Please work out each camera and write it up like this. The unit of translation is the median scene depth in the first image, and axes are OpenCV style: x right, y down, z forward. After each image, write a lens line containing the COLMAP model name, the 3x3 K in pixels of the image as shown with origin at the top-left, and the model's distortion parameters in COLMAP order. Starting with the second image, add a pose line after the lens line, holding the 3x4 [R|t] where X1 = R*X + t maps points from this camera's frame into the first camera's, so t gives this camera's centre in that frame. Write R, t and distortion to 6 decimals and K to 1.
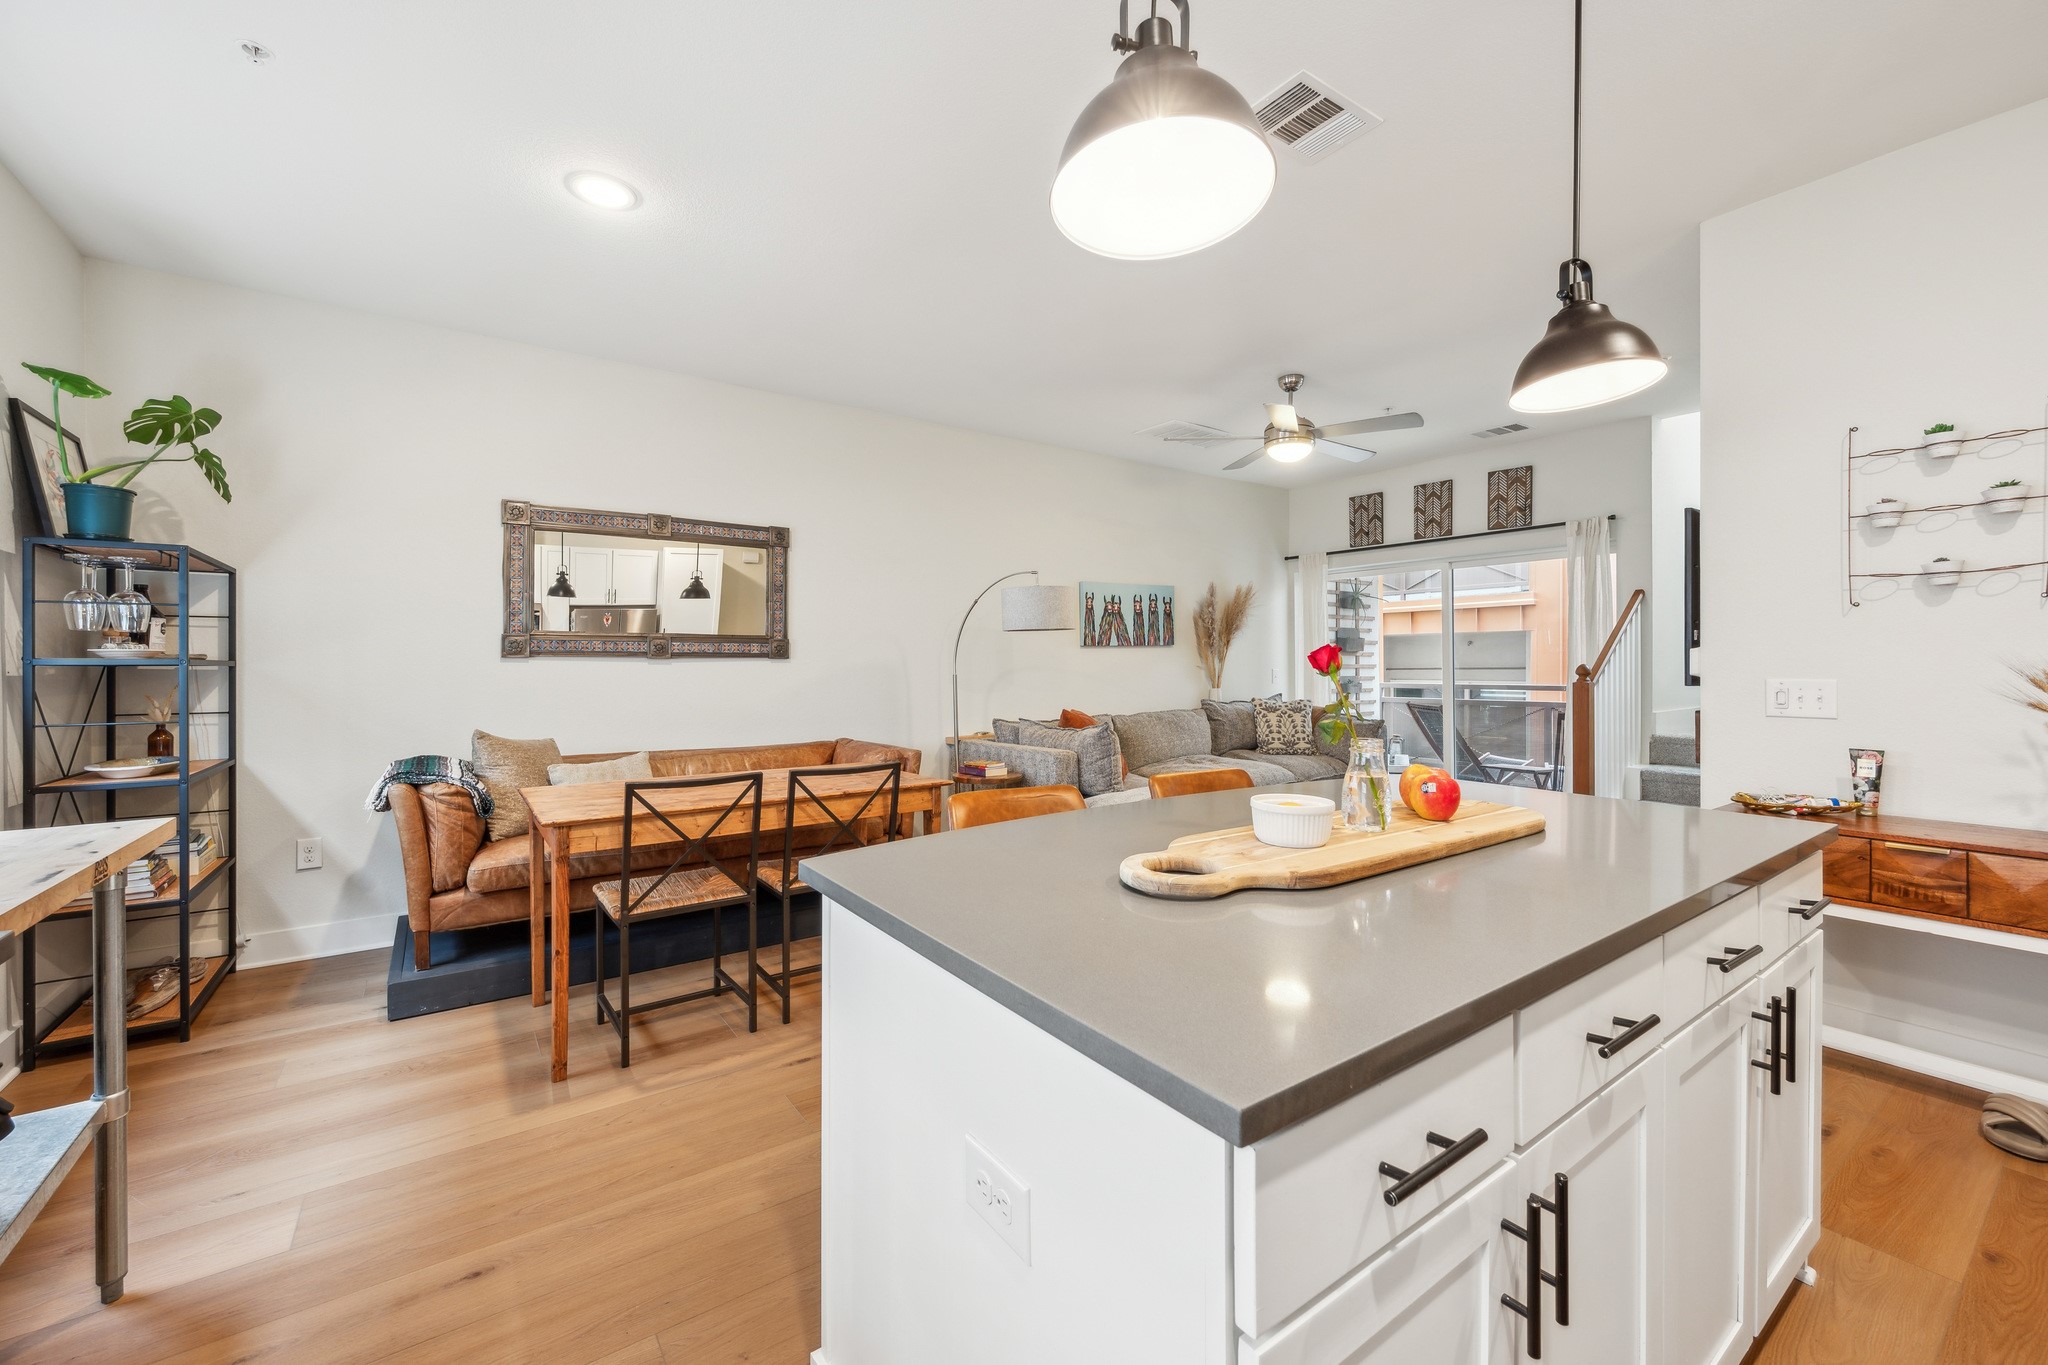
lens RADIAL K [[821.5, 0, 1023.8], [0, 821.5, 664.5], [0, 0, 1]] dist [0.001851, 0.000025]
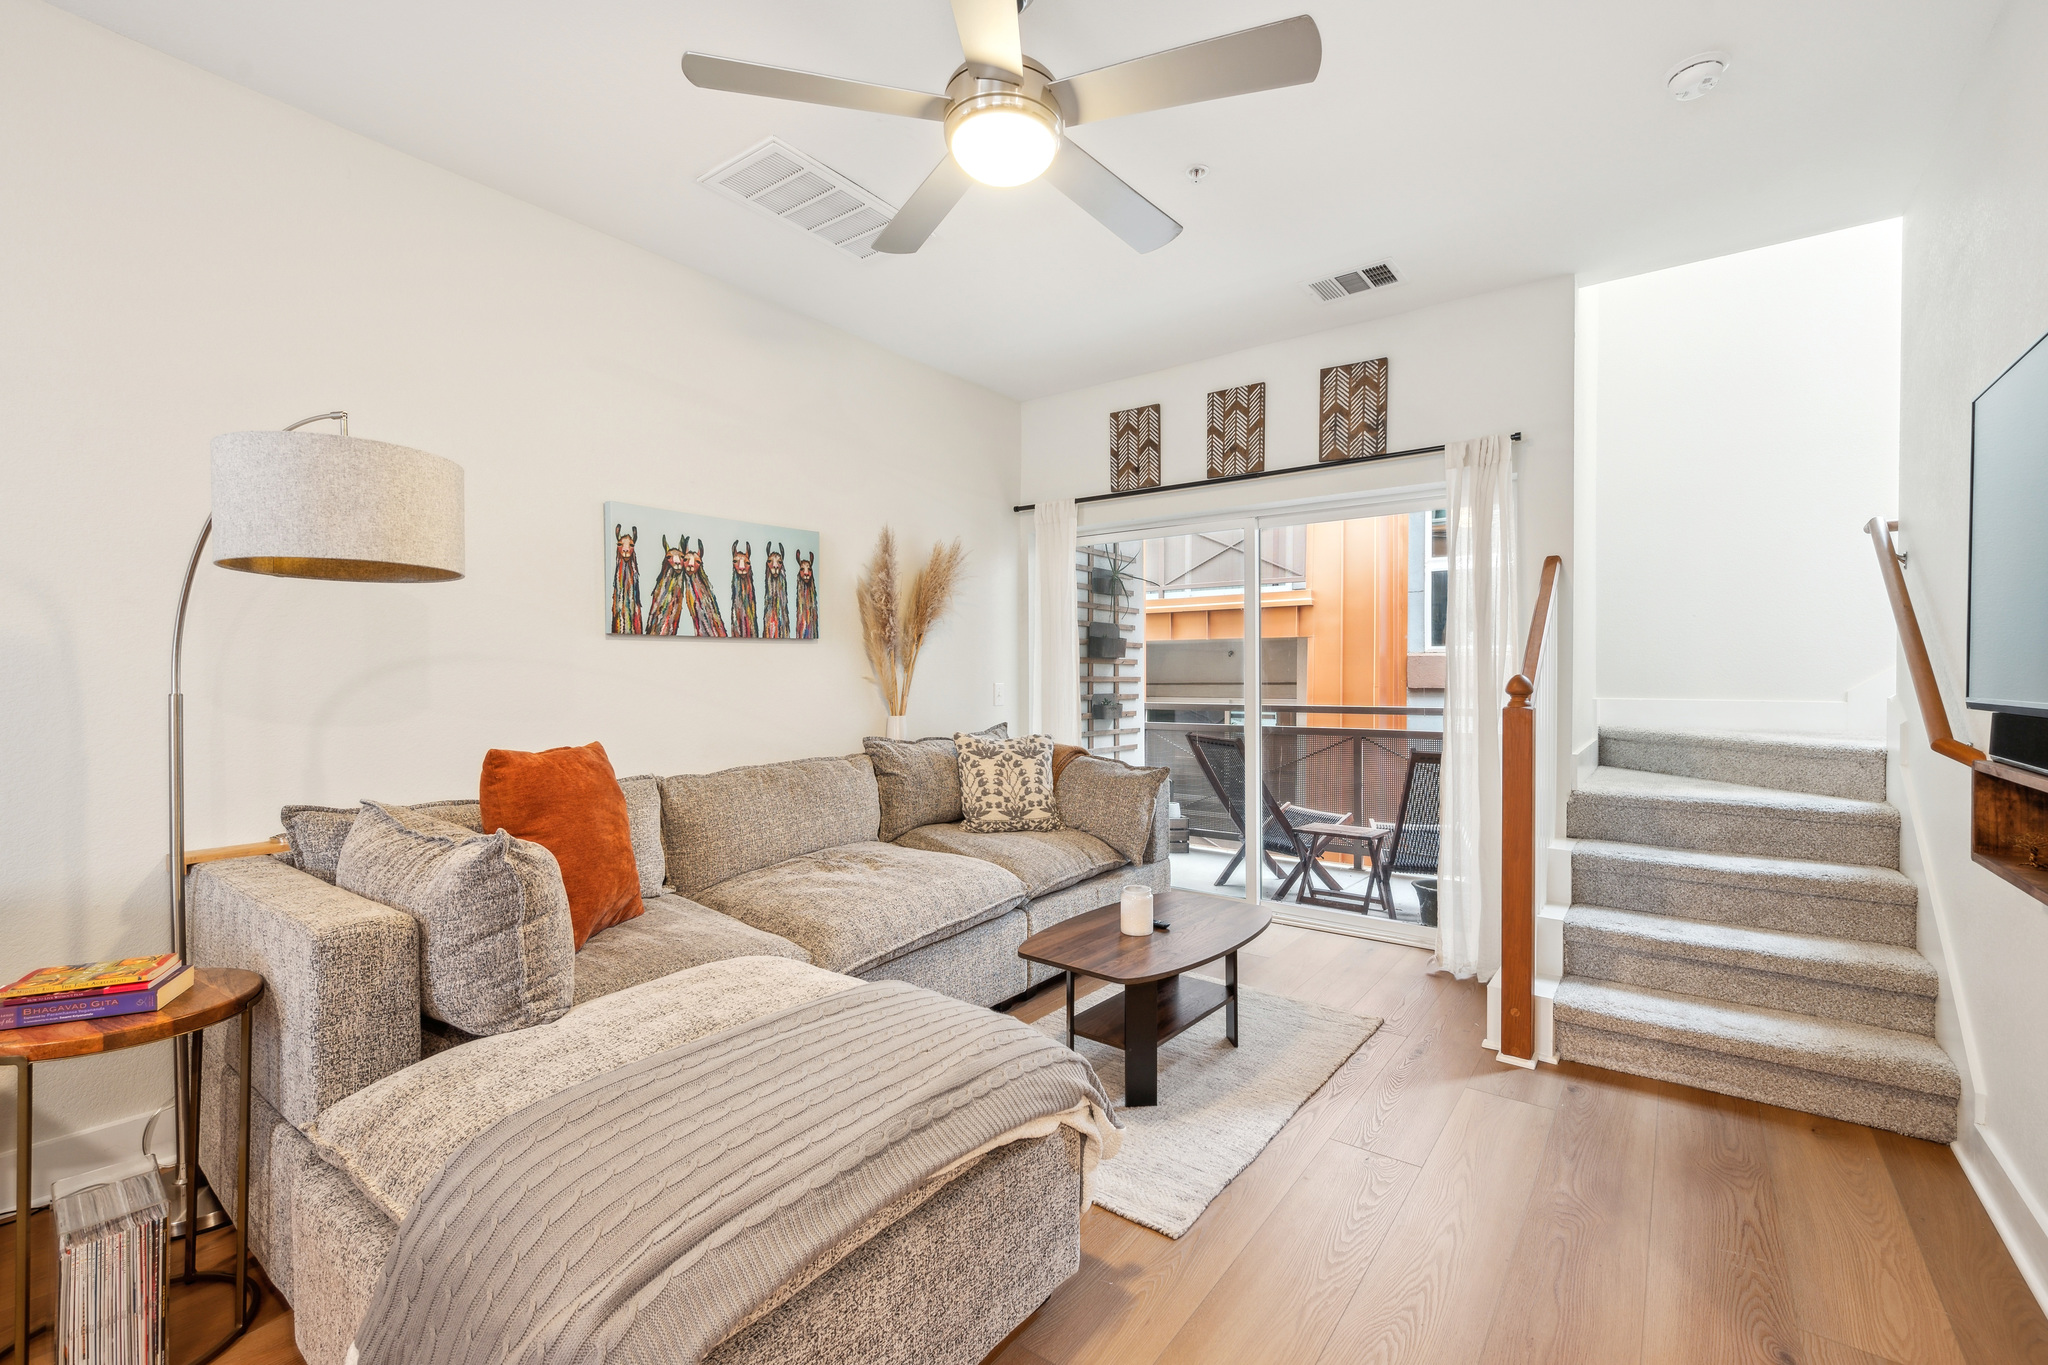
lens RADIAL K [[875.9, 0, 1024.0], [0, 875.9, 682.5], [0, 0, 1]] dist [-0.001028, -0.000203]
pose [[0.954381, 0.003371, 0.298572, 0.147099], [-0.004569, 0.999984, 0.003314, 0.003334], [-0.298556, -0.004527, 0.954381, 0.418586]]
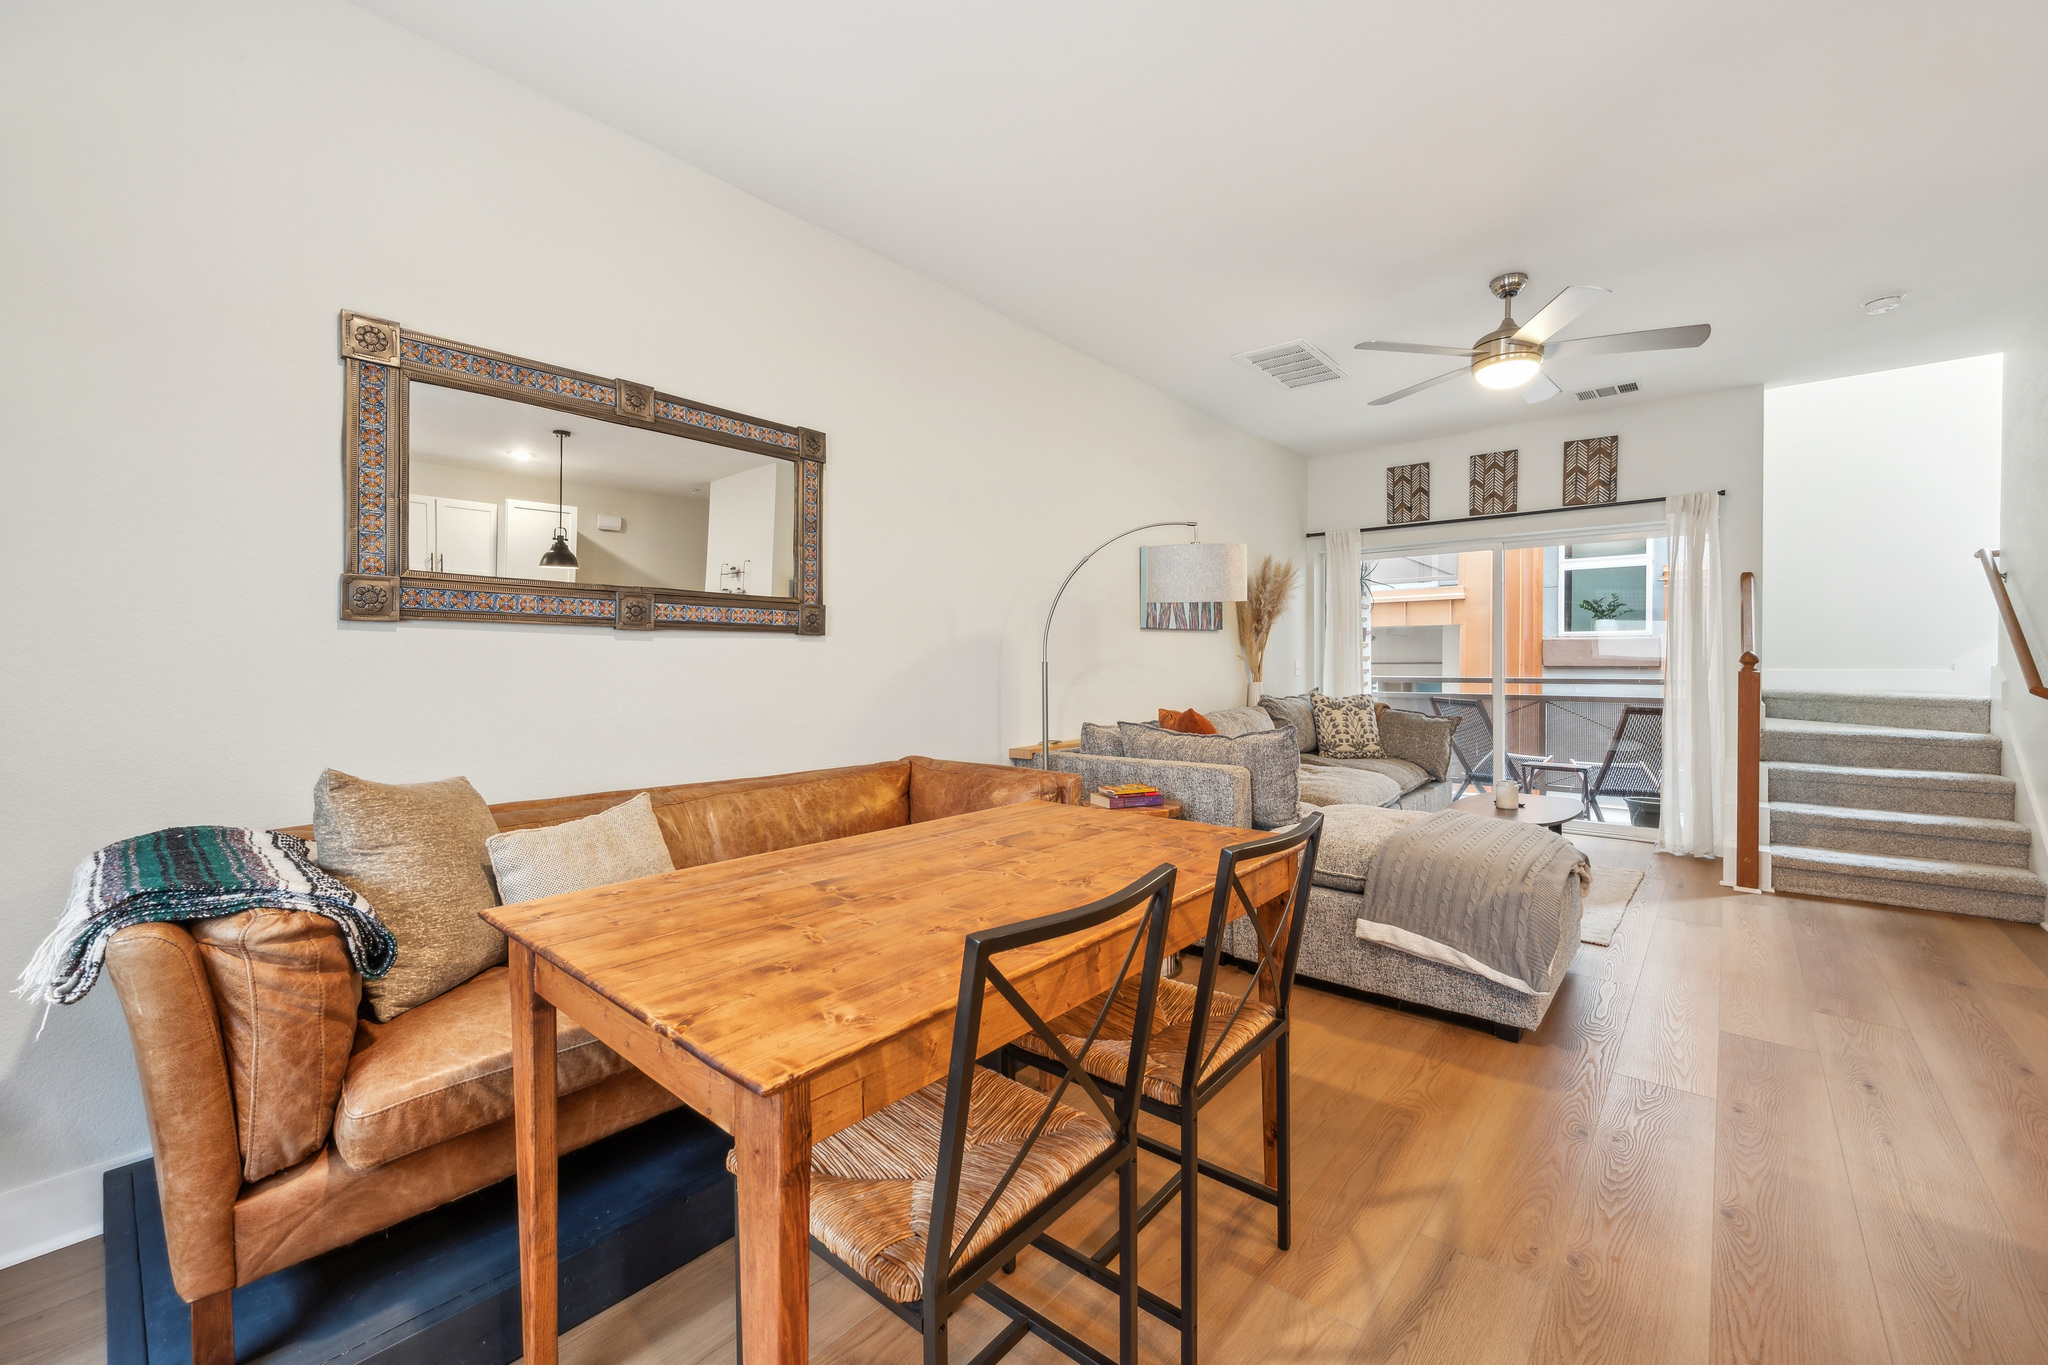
lens RADIAL K [[814.4, 0, 1027.5], [0, 814.4, 670.7], [0, 0, 1]] dist [-0.001714, 0.000057]
pose [[0.971309, -0.000038, 0.237819, -0.217458], [-0.002266, 0.999953, 0.009415, 0.010955], [-0.237808, -0.009684, 0.971264, 0.259816]]
